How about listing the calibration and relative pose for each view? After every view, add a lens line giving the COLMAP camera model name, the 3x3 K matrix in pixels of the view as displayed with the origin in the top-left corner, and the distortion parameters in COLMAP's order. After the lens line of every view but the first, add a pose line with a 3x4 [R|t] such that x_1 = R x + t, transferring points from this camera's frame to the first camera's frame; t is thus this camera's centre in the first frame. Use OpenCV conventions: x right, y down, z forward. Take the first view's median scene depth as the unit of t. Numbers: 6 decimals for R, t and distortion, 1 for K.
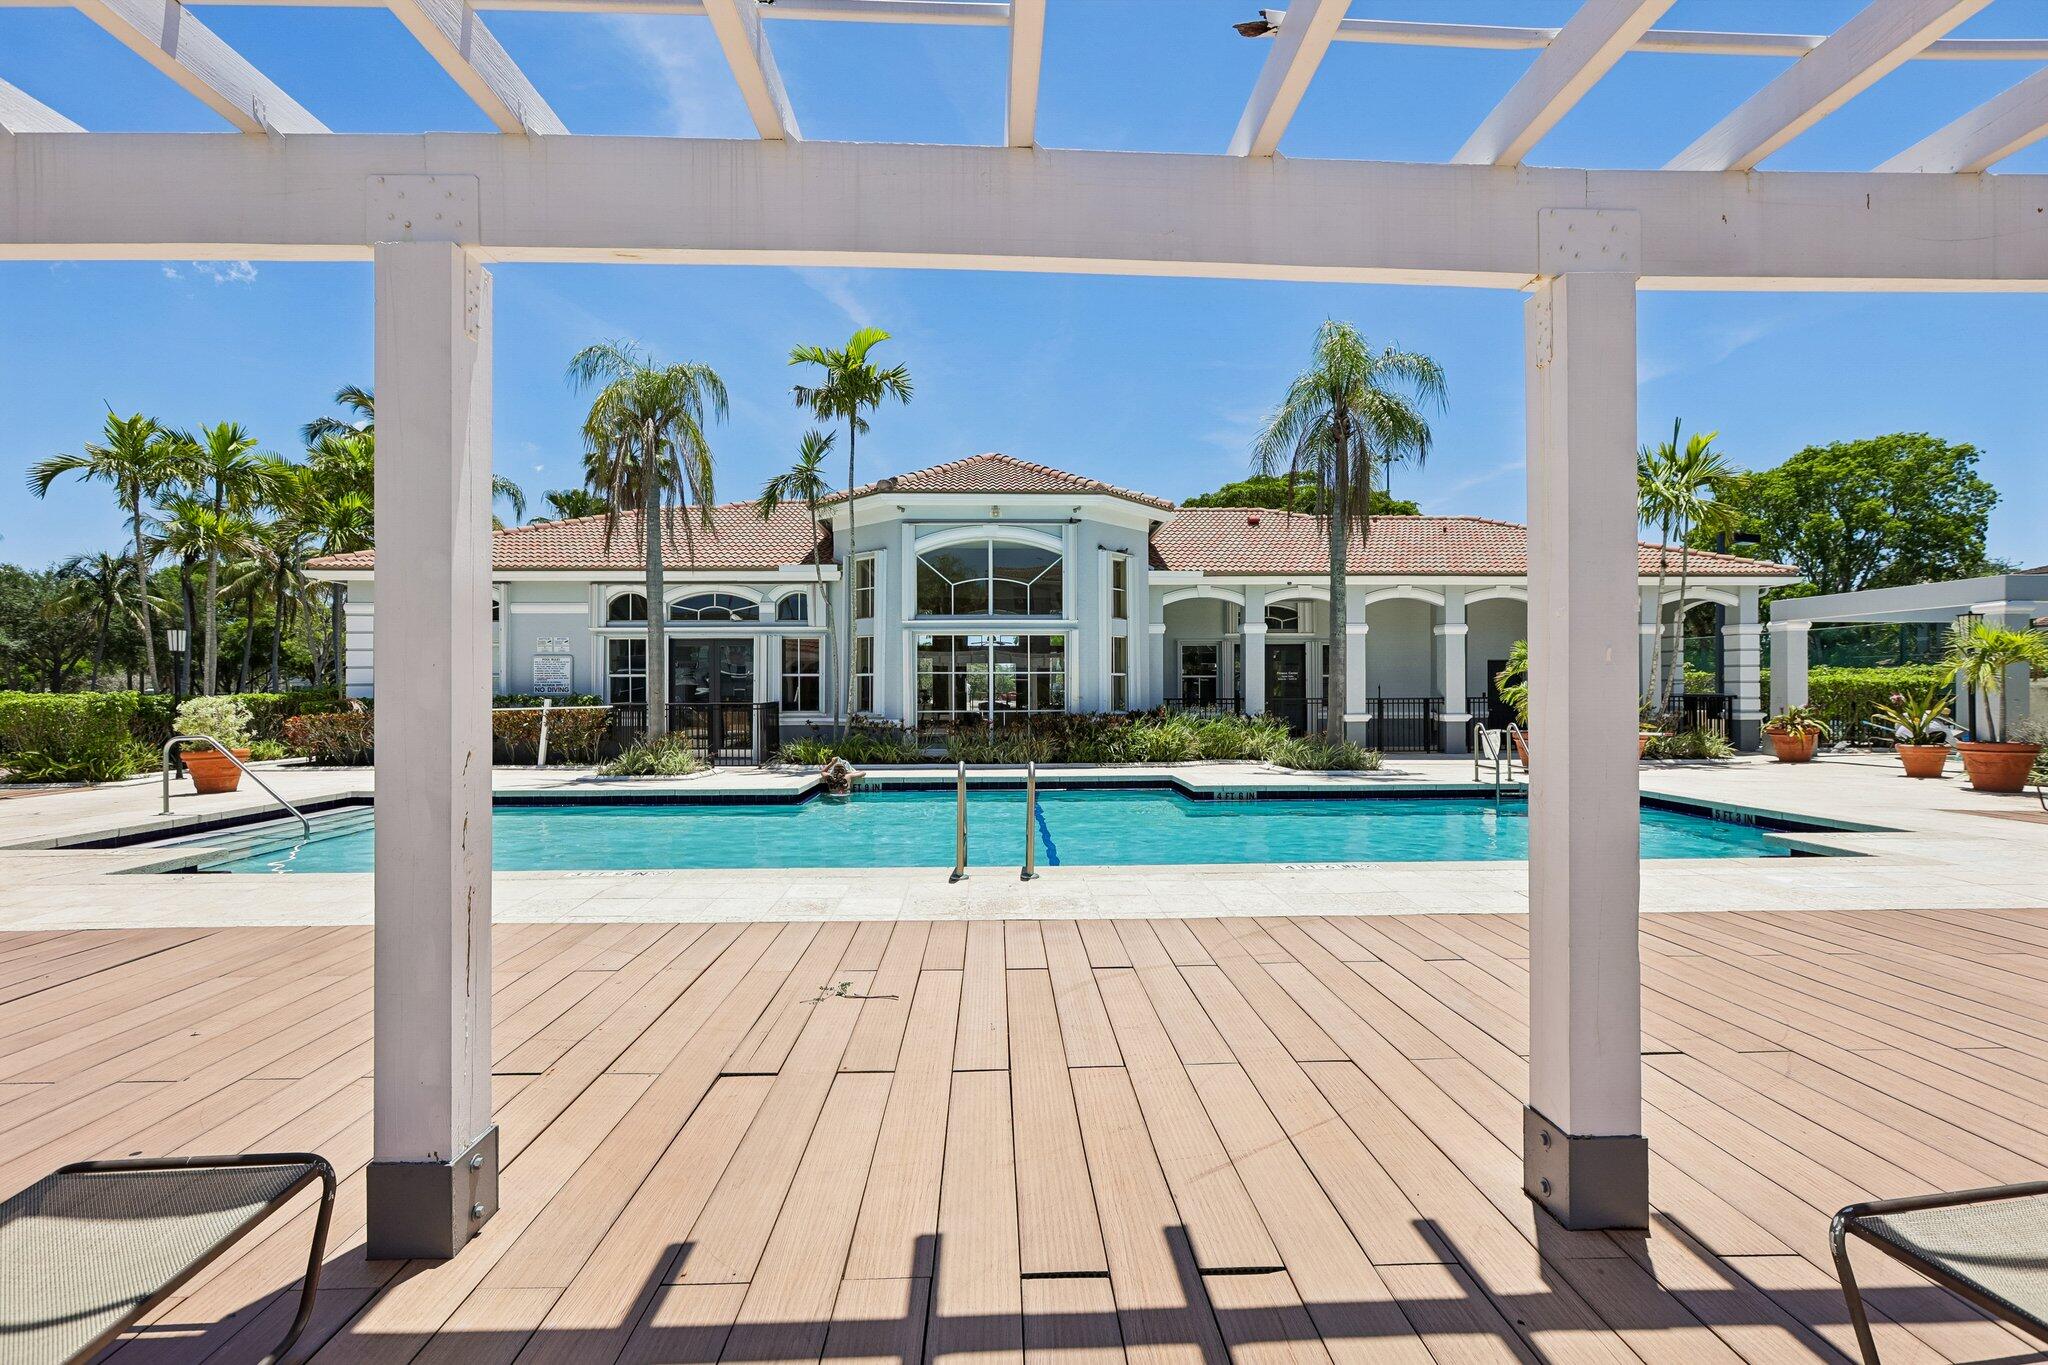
lens RADIAL K [[928.4, 0, 1024.0], [0, 928.4, 682.5], [0, 0, 1]] dist [-0.000508, -0.000165]
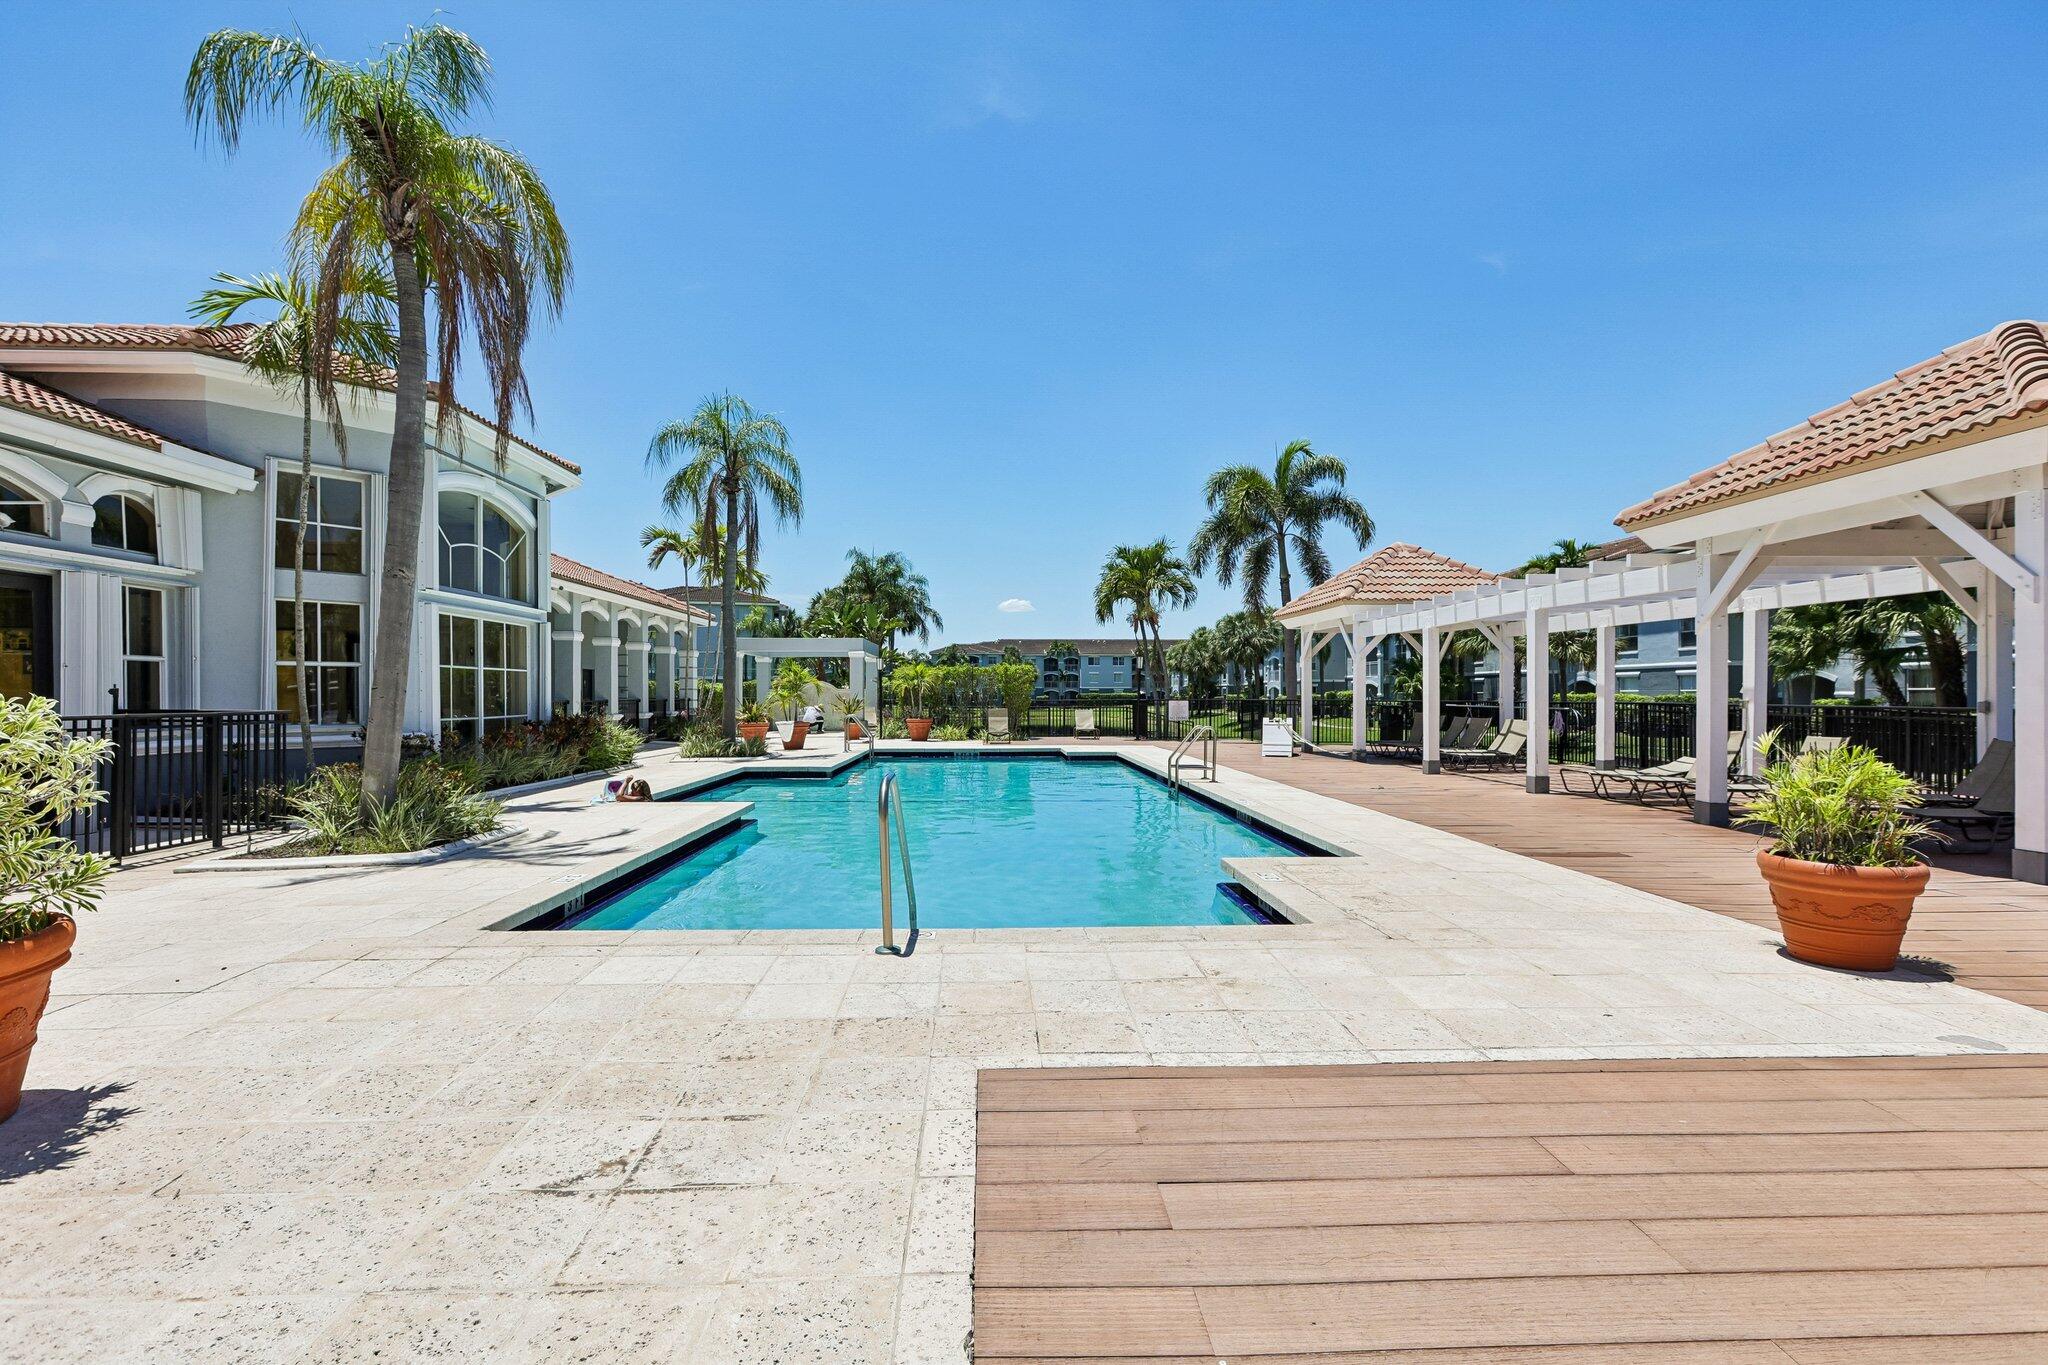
lens RADIAL K [[928.4, 0, 1024.0], [0, 928.4, 682.5], [0, 0, 1]] dist [-0.000508, -0.000165]
pose [[-0.008027, 0.014532, 0.999862, -0.804604], [-0.011495, 0.999827, -0.014624, 0.006749], [-0.999902, -0.011611, -0.007859, 0.552803]]
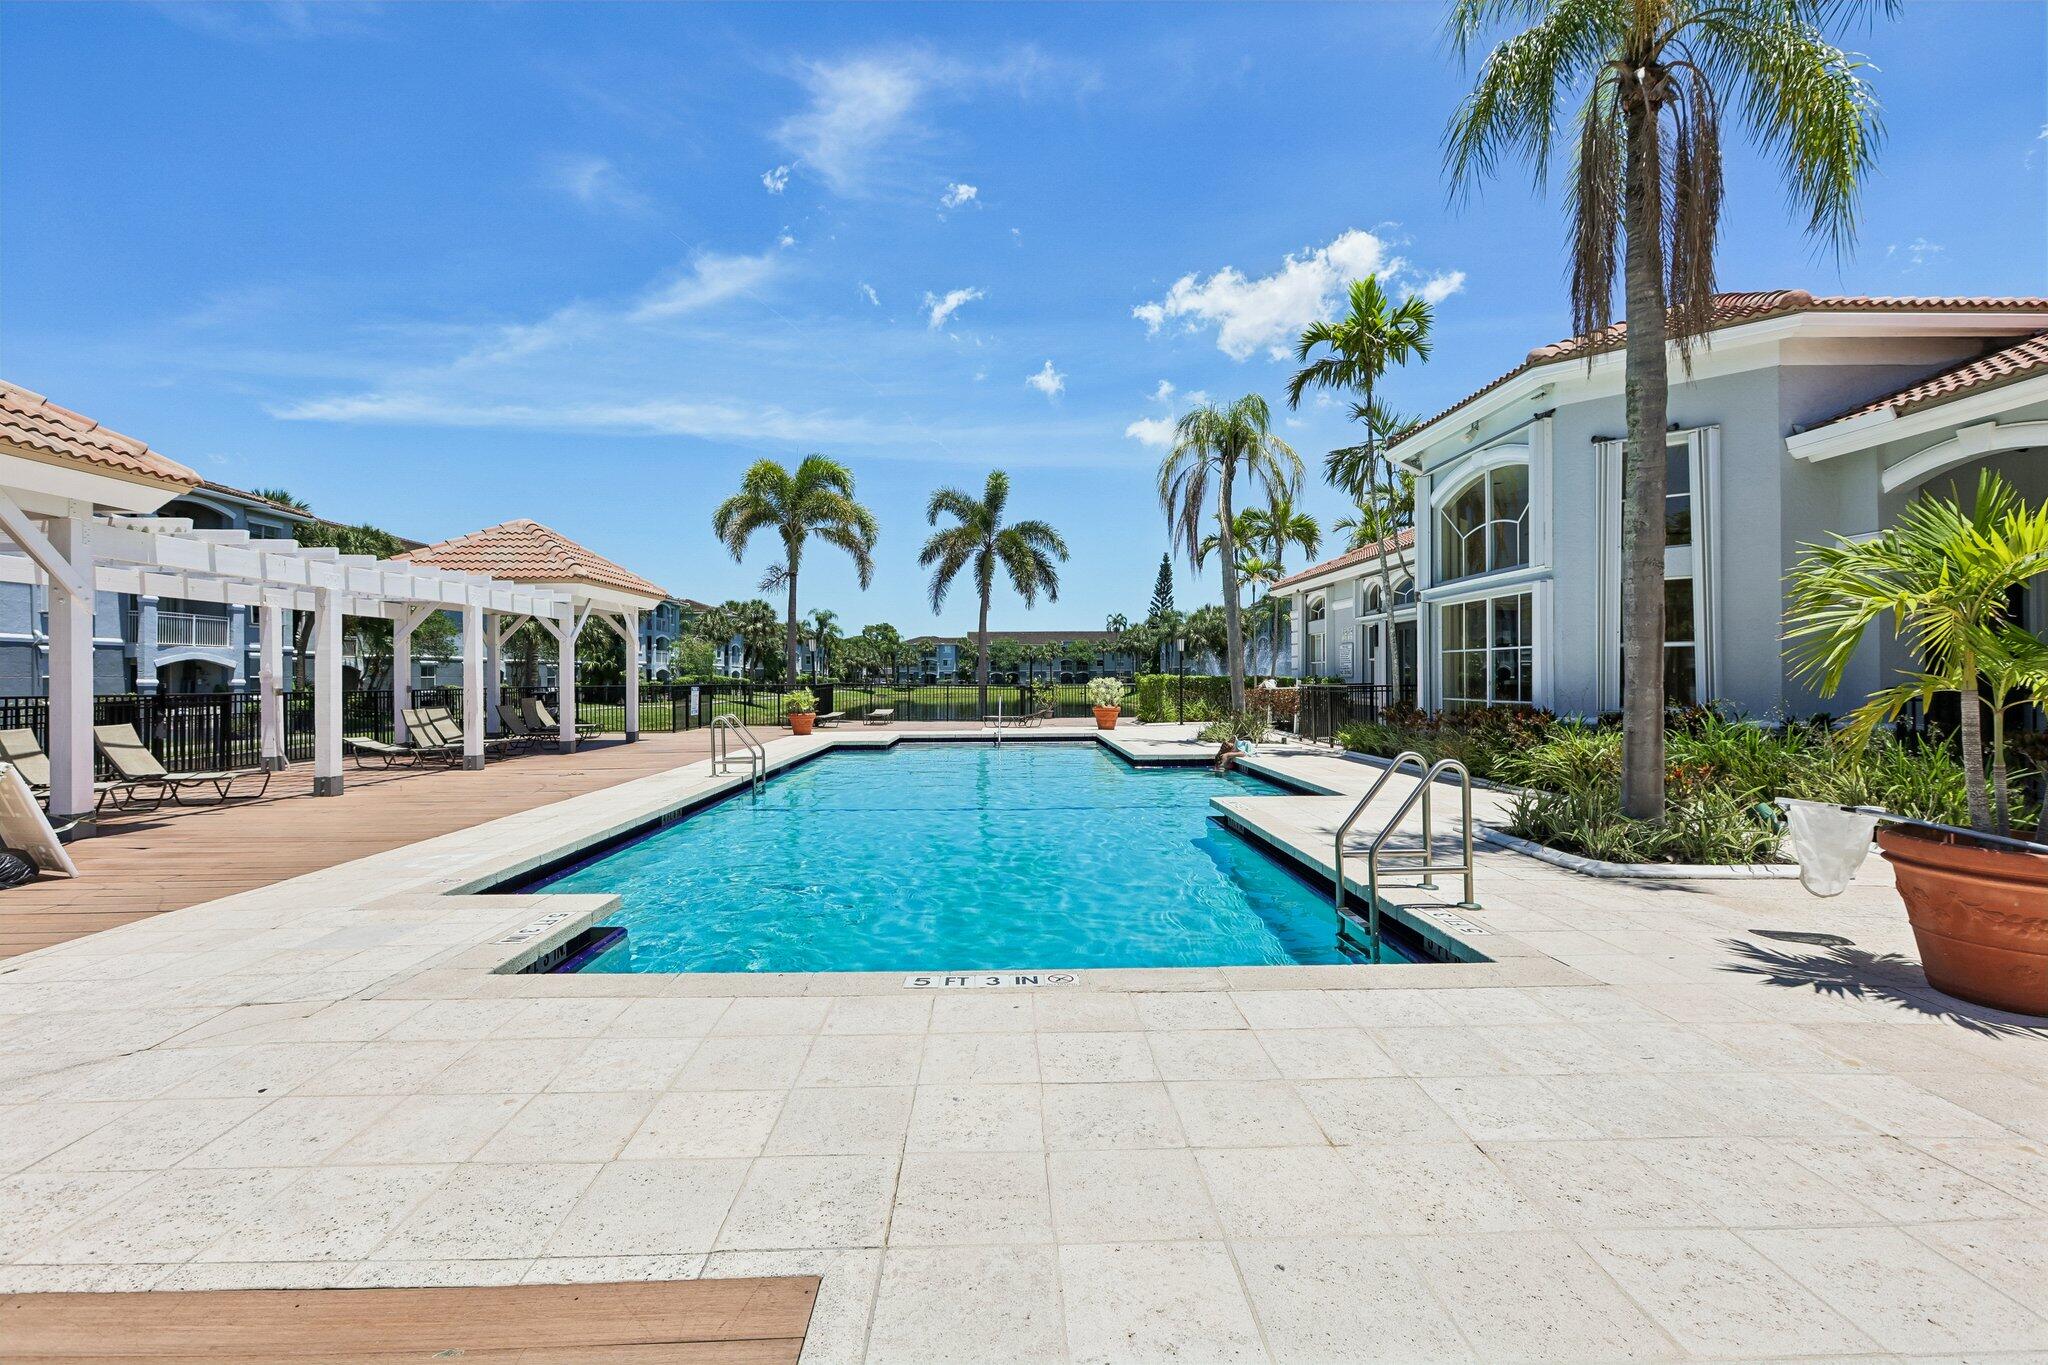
lens RADIAL K [[928.4, 0, 1024.0], [0, 928.4, 682.5], [0, 0, 1]] dist [-0.000508, -0.000165]
pose [[-0.007295, 0.010632, -0.999917, 0.715874], [0.014660, 0.999837, 0.010524, 0.002269], [0.999866, -0.014582, -0.007450, 0.637051]]
